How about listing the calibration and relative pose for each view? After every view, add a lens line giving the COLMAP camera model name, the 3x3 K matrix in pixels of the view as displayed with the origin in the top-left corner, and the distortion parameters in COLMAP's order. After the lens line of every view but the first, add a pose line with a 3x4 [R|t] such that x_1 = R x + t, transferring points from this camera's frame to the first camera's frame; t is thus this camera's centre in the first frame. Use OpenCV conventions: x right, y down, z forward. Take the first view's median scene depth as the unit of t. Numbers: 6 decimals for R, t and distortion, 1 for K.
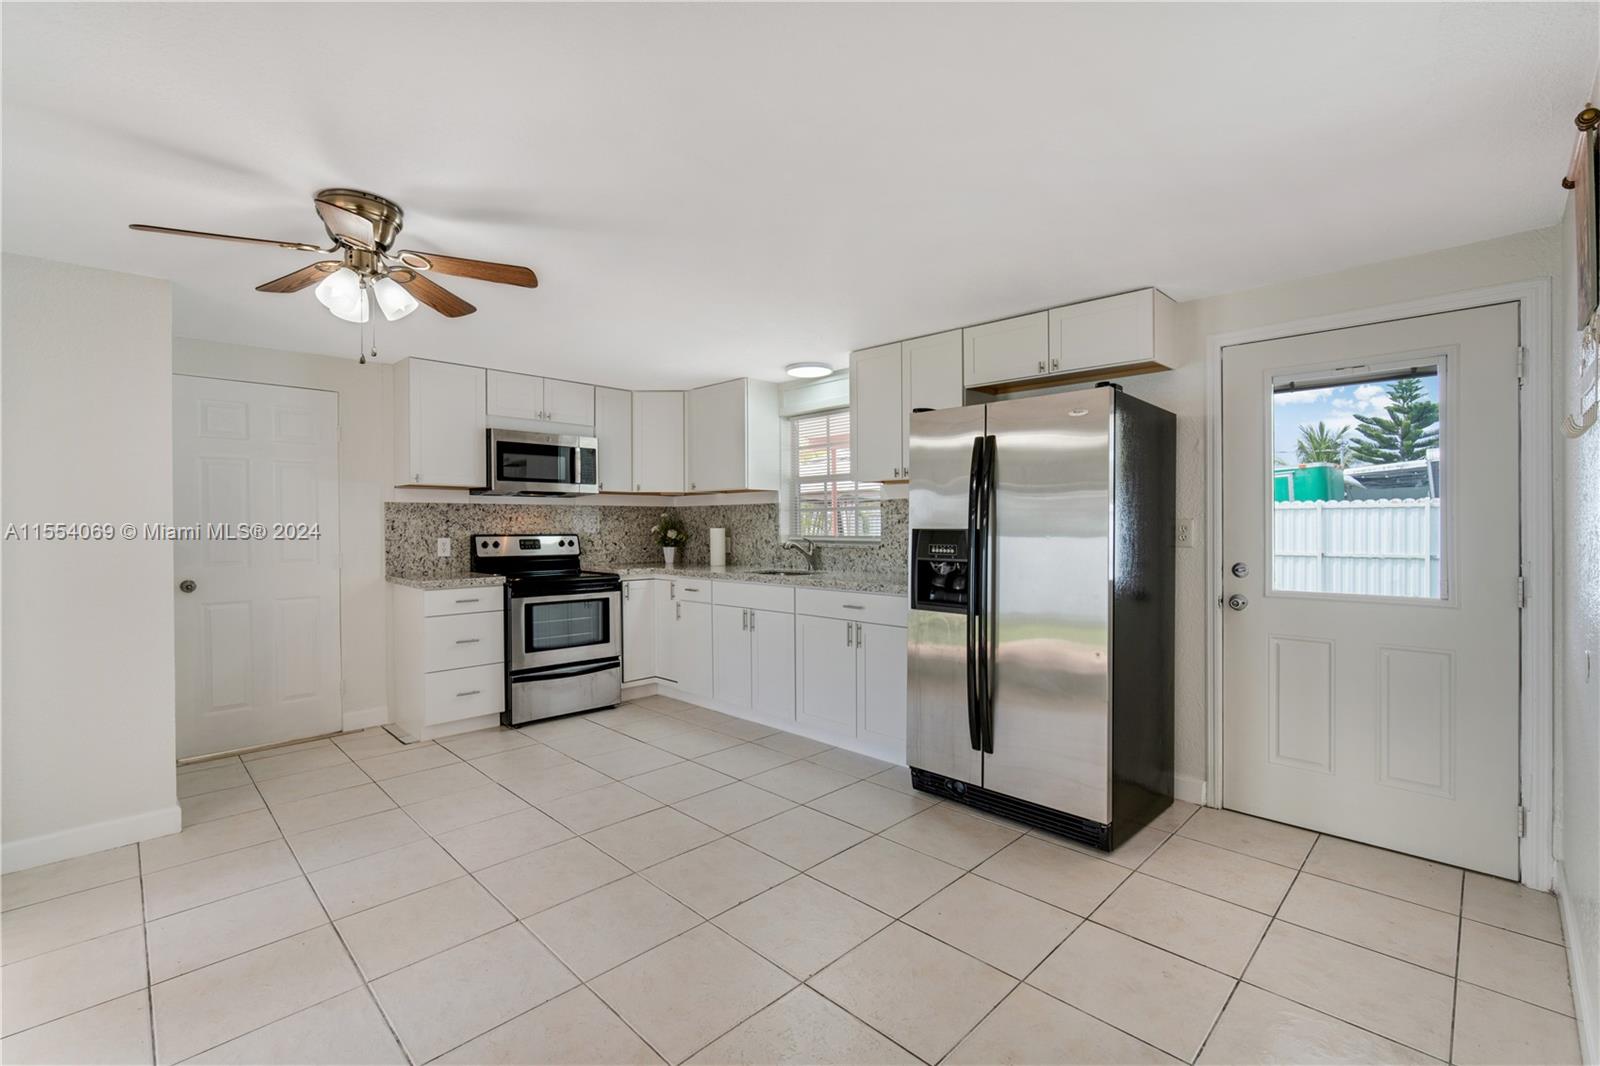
lens RADIAL K [[694.9, 0, 807.0], [0, 694.9, 533.4], [0, 0, 1]] dist [0.002857, 0.000597]
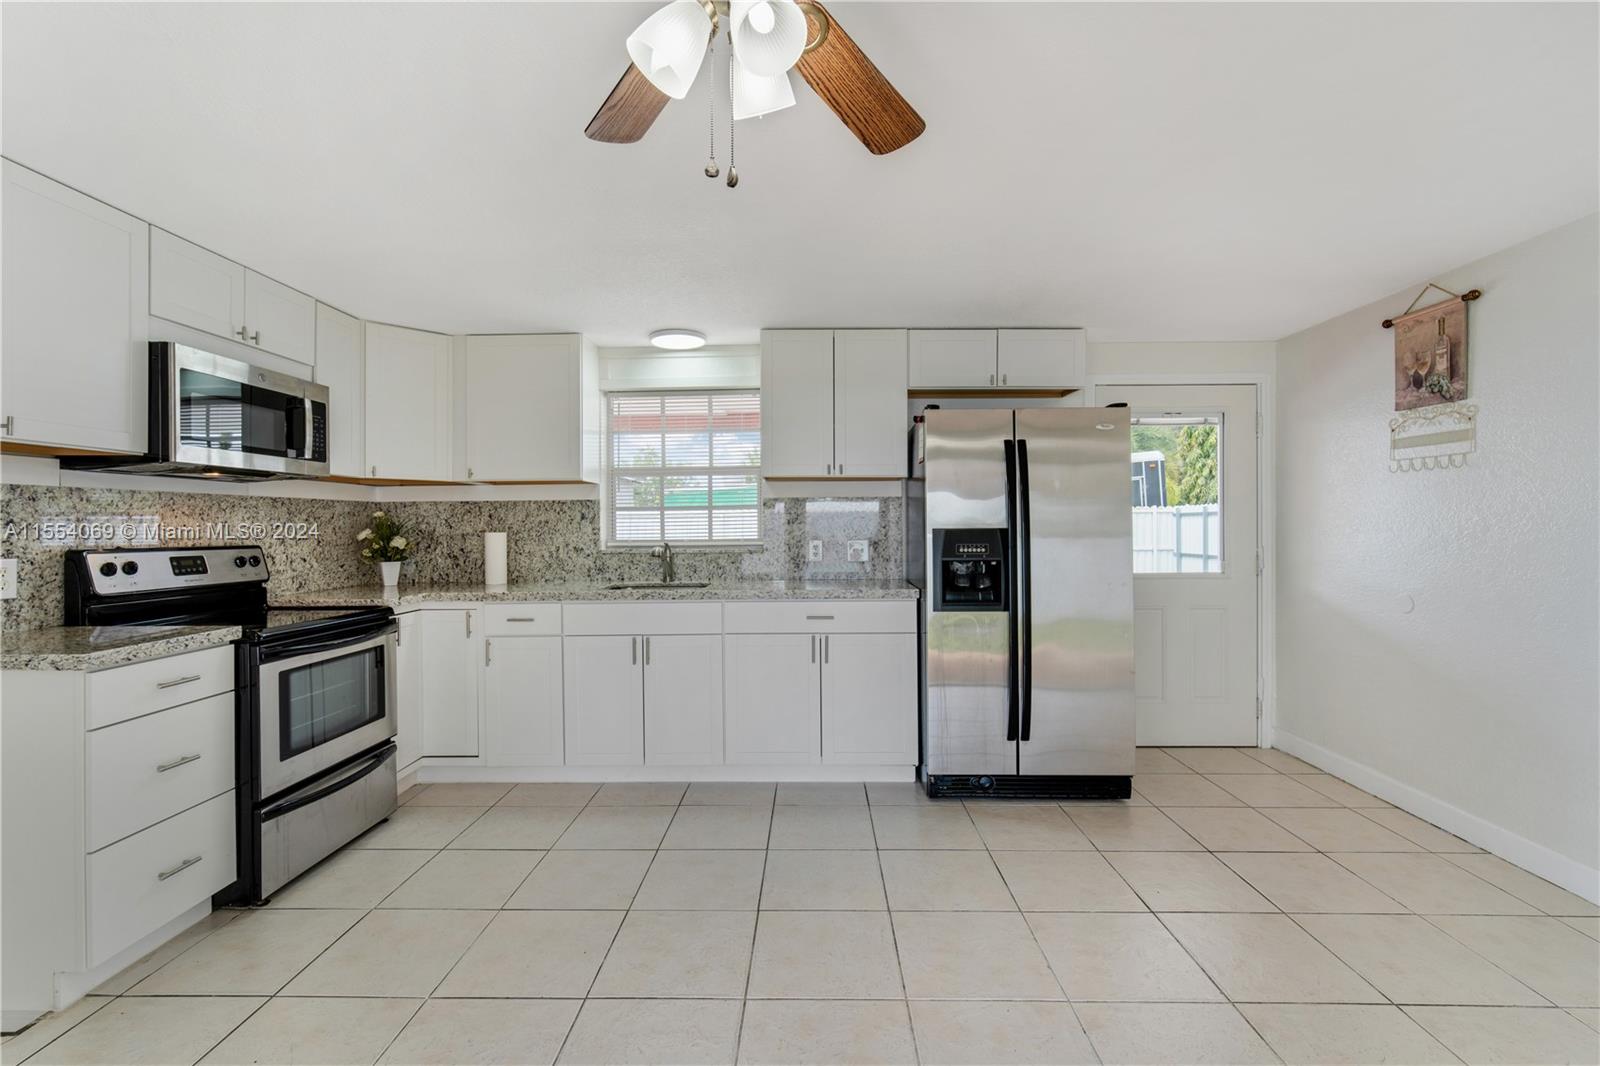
lens RADIAL K [[694.9, 0, 803.8], [0, 694.9, 532.5], [0, 0, 1]] dist [0.002857, 0.000597]
pose [[0.726827, -0.009520, 0.686755, -0.444856], [0.015328, 0.999880, -0.002362, -0.001251], [-0.686649, 0.012244, 0.726886, 0.291423]]
